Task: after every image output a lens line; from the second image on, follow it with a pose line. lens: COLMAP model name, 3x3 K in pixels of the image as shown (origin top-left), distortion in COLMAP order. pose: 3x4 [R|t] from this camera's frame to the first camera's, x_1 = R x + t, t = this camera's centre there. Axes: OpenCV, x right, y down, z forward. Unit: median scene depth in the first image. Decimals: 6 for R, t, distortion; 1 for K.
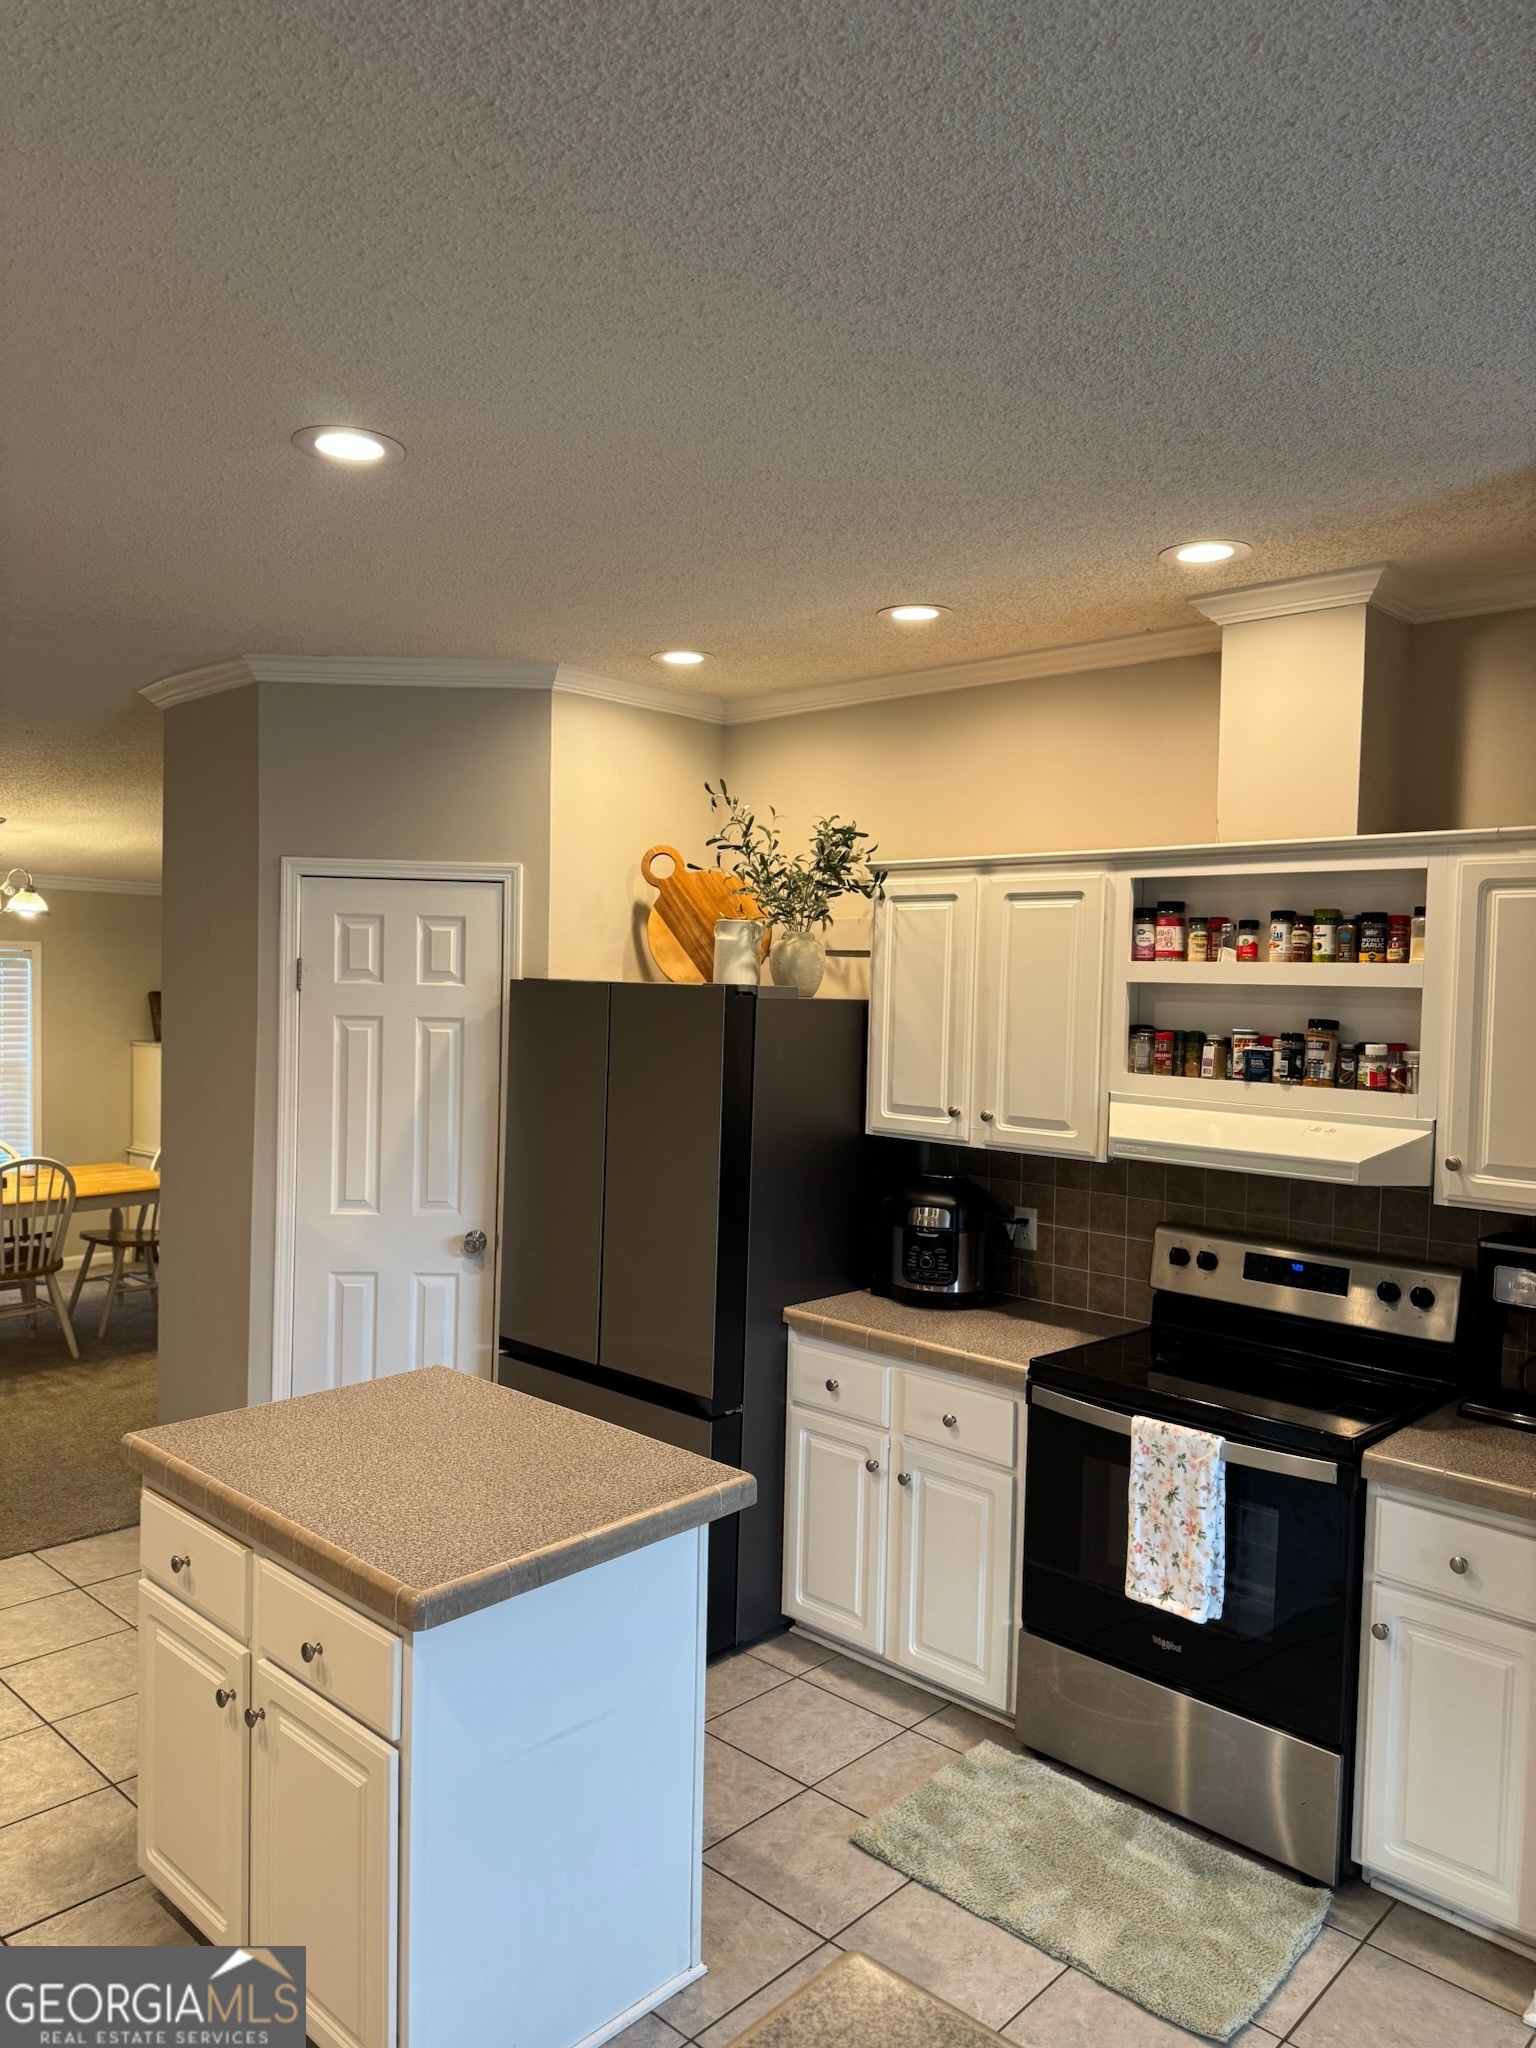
lens RADIAL K [[1450.9, 0, 764.1], [0, 1450.9, 1024.9], [0, 0, 1]] dist [0.005916, -0.002786]
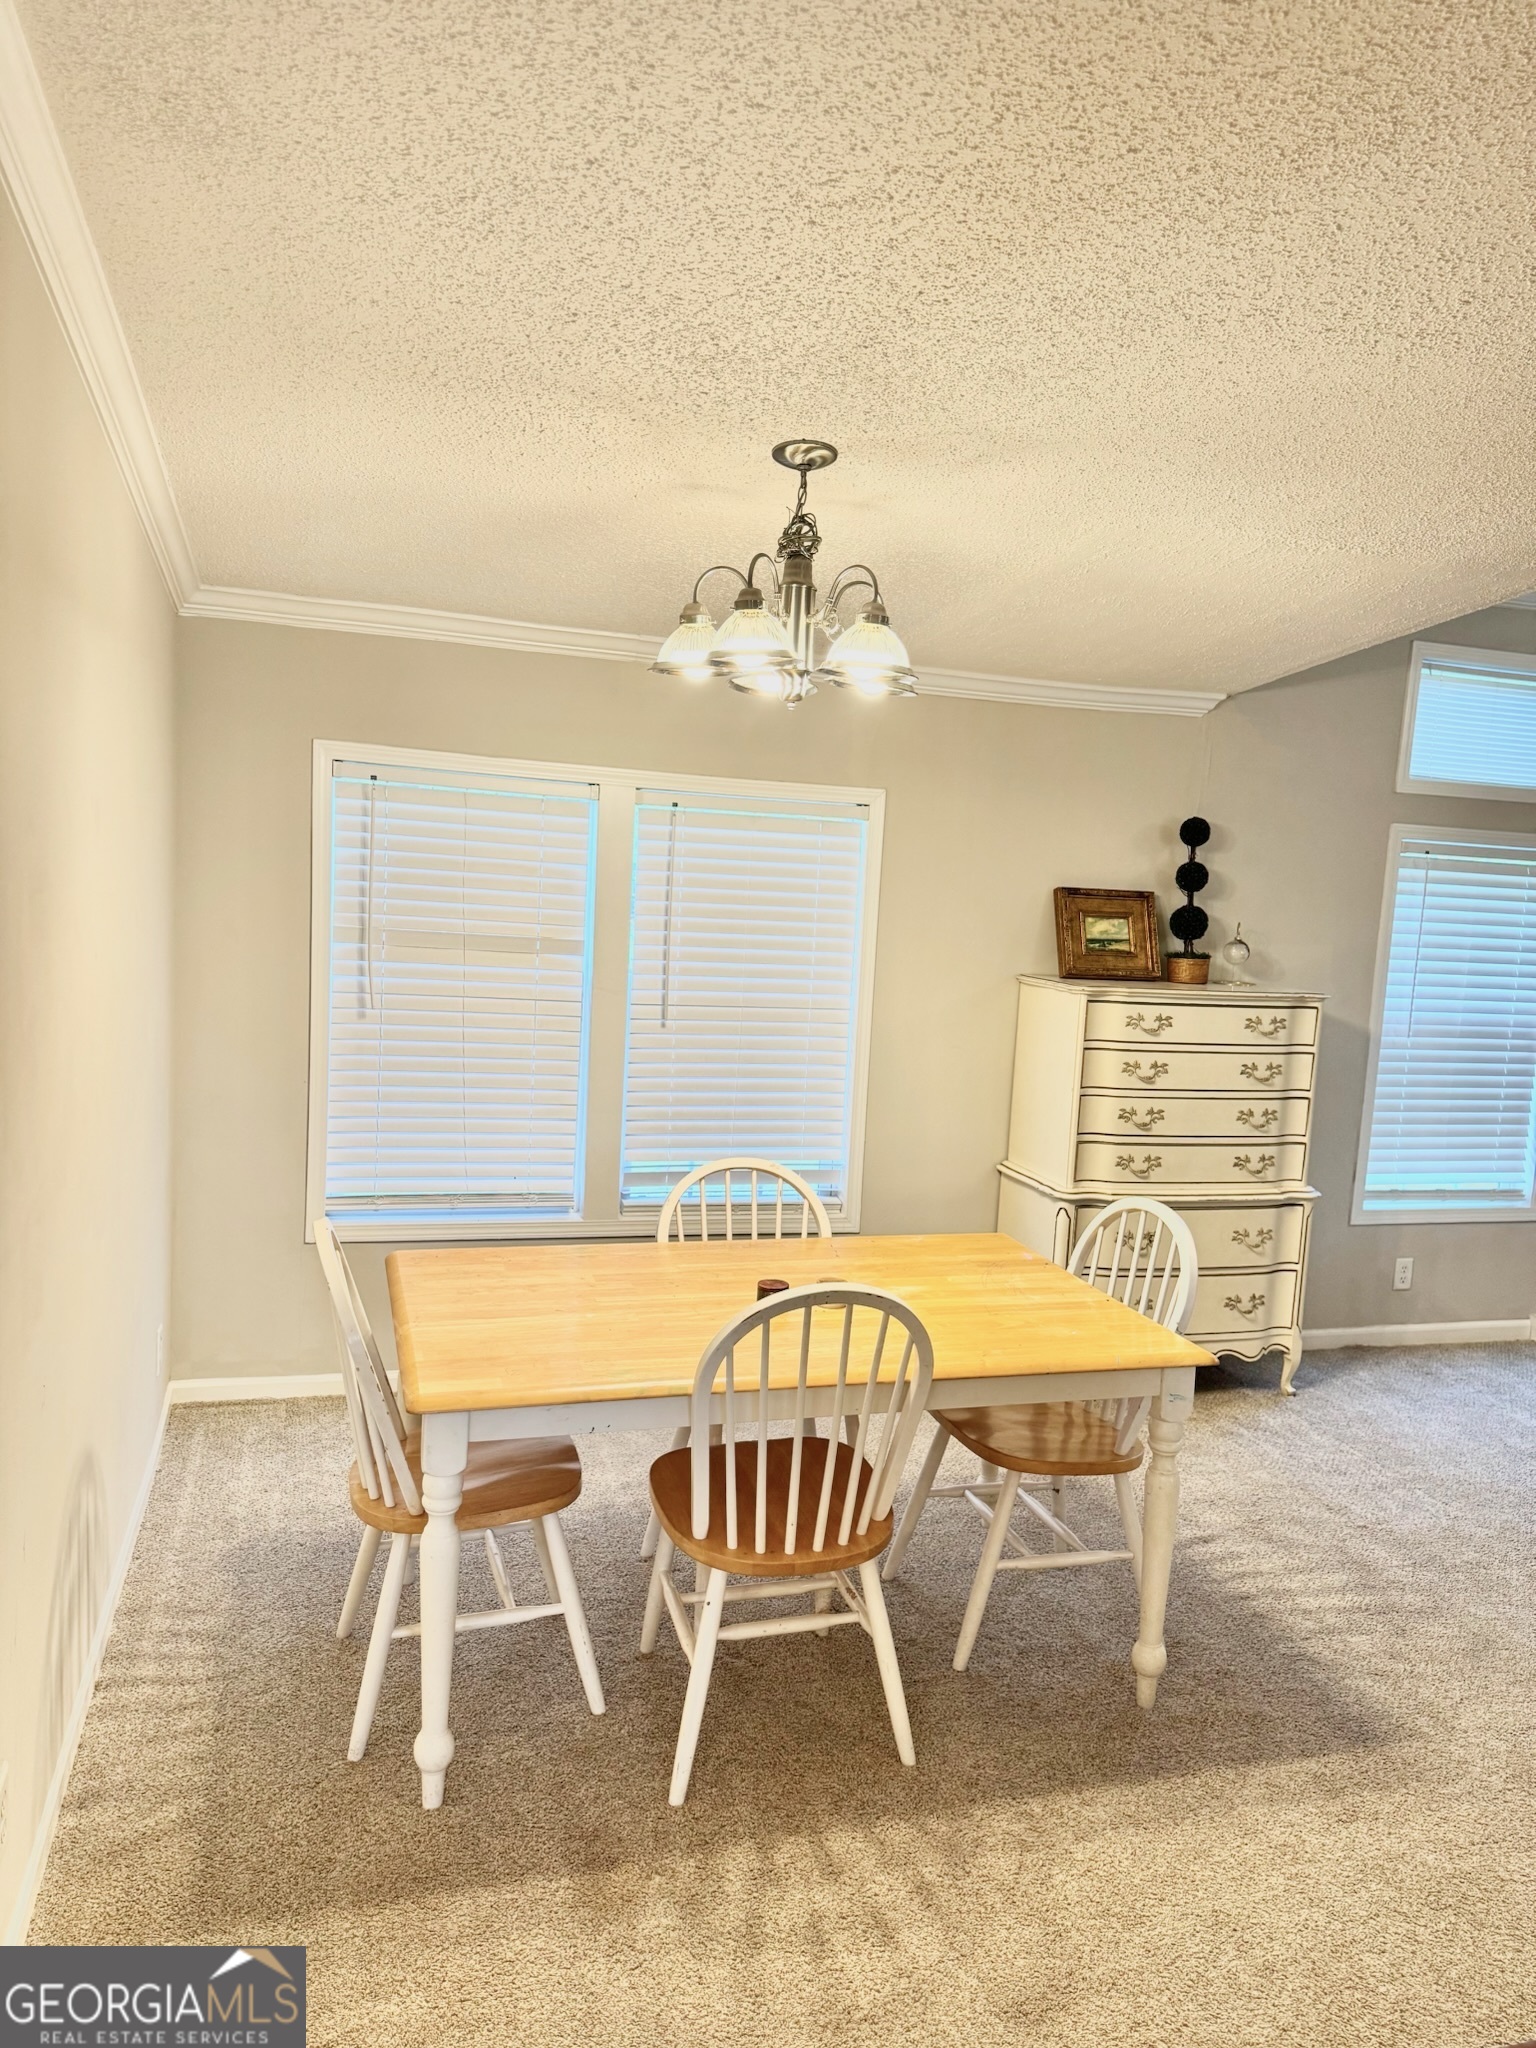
lens RADIAL K [[1450.9, 0, 769.5], [0, 1450.9, 1025.3], [0, 0, 1]] dist [0.005916, -0.002786]
pose [[0.859974, 0.088472, -0.502611, -0.328218], [-0.055203, 0.995206, 0.080729, -0.009367], [0.507344, -0.041679, 0.860735, 0.653276]]
